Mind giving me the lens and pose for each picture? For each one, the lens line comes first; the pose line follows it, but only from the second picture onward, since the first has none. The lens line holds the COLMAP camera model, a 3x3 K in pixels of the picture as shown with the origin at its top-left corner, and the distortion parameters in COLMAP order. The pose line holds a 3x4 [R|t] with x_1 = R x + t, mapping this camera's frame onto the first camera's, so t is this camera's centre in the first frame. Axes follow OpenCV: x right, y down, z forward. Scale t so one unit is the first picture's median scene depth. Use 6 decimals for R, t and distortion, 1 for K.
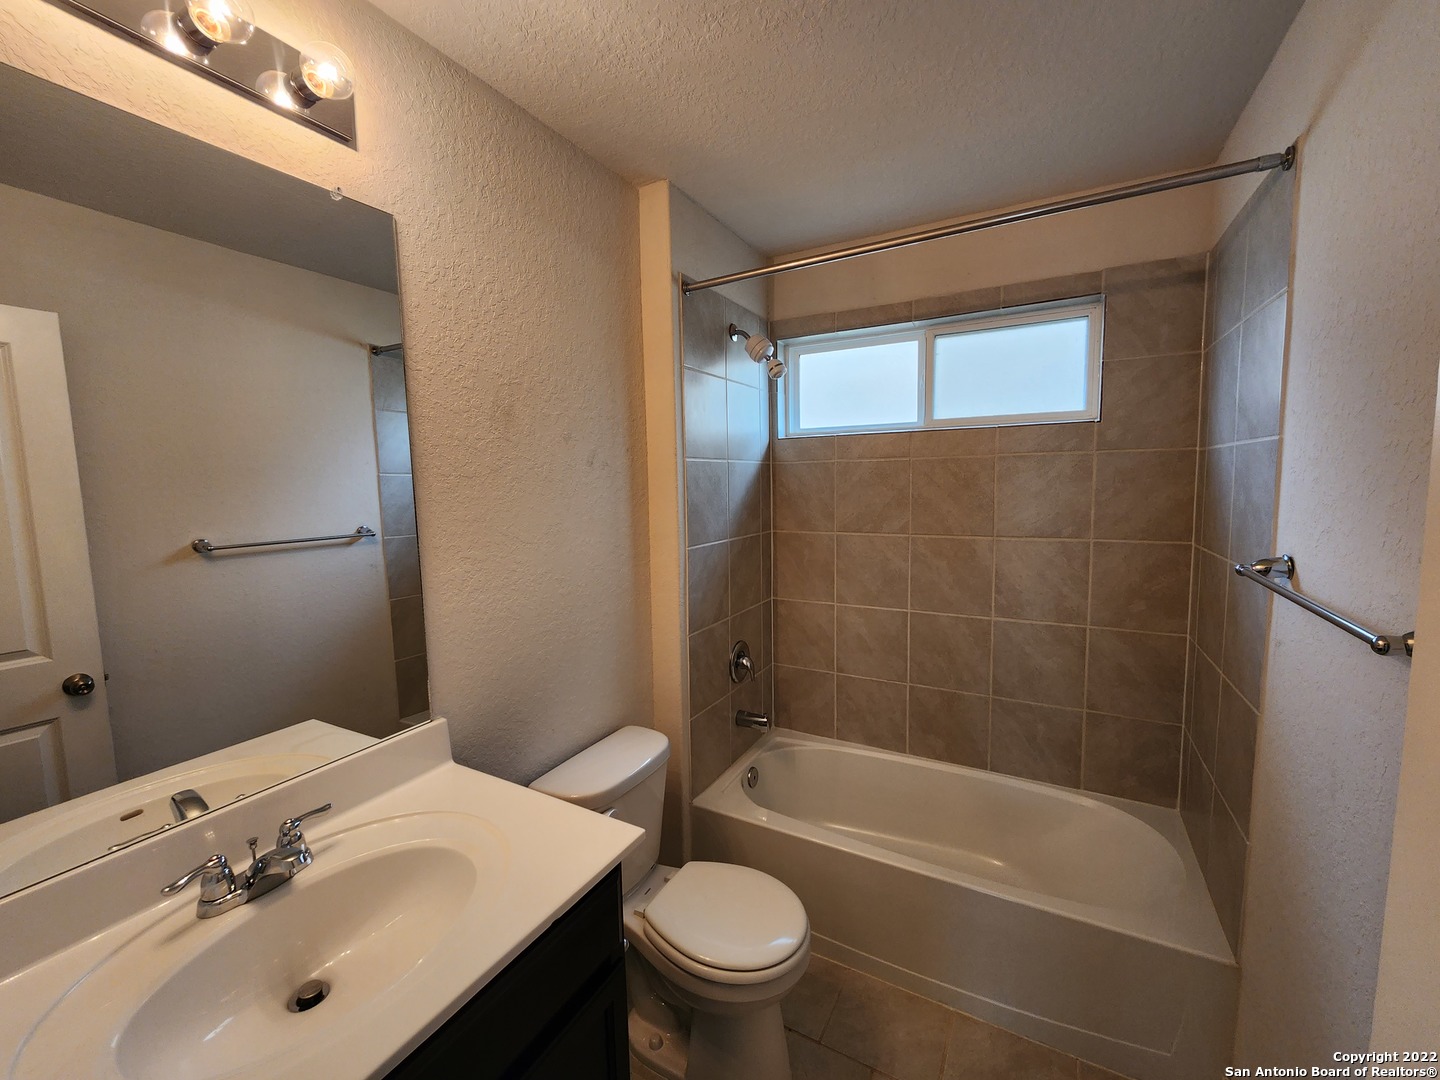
lens RADIAL K [[590.0, 0, 714.8], [0, 590.0, 542.7], [0, 0, 1]] dist [0.002252, -0.001606]
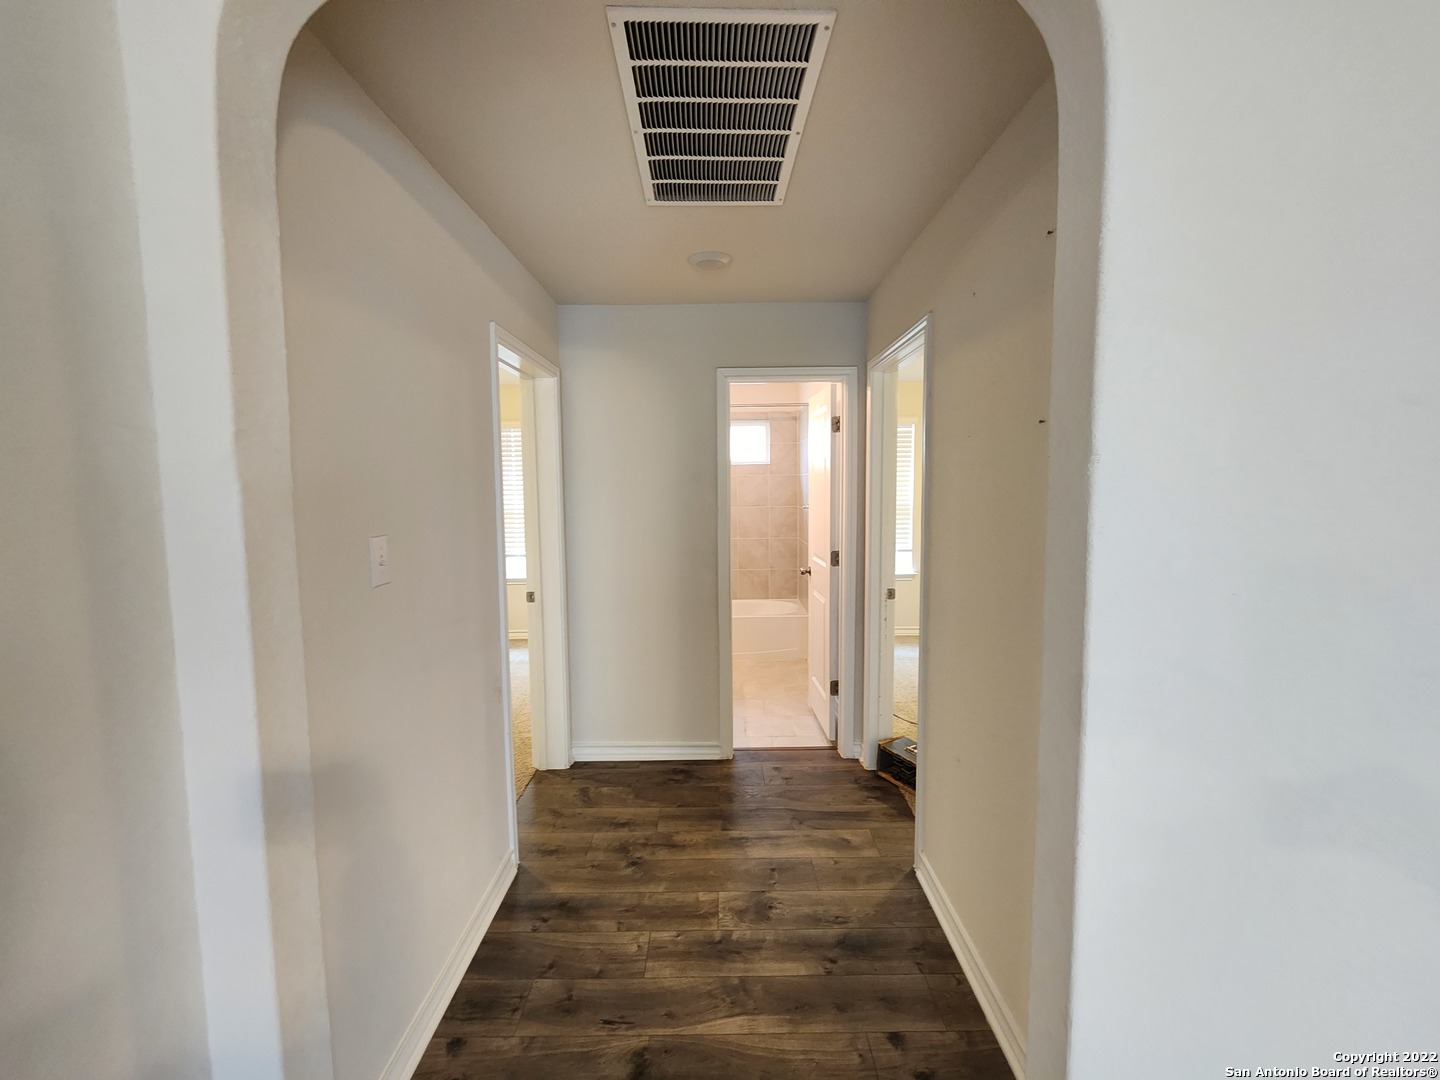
lens RADIAL K [[590.0, 0, 720.7], [0, 590.0, 539.5], [0, 0, 1]] dist [0.002252, -0.001606]
pose [[0.873198, -0.028056, 0.486557, -0.906081], [0.040457, 0.999069, -0.014998, 0.182398], [-0.485683, 0.032781, 0.873520, -1.296924]]
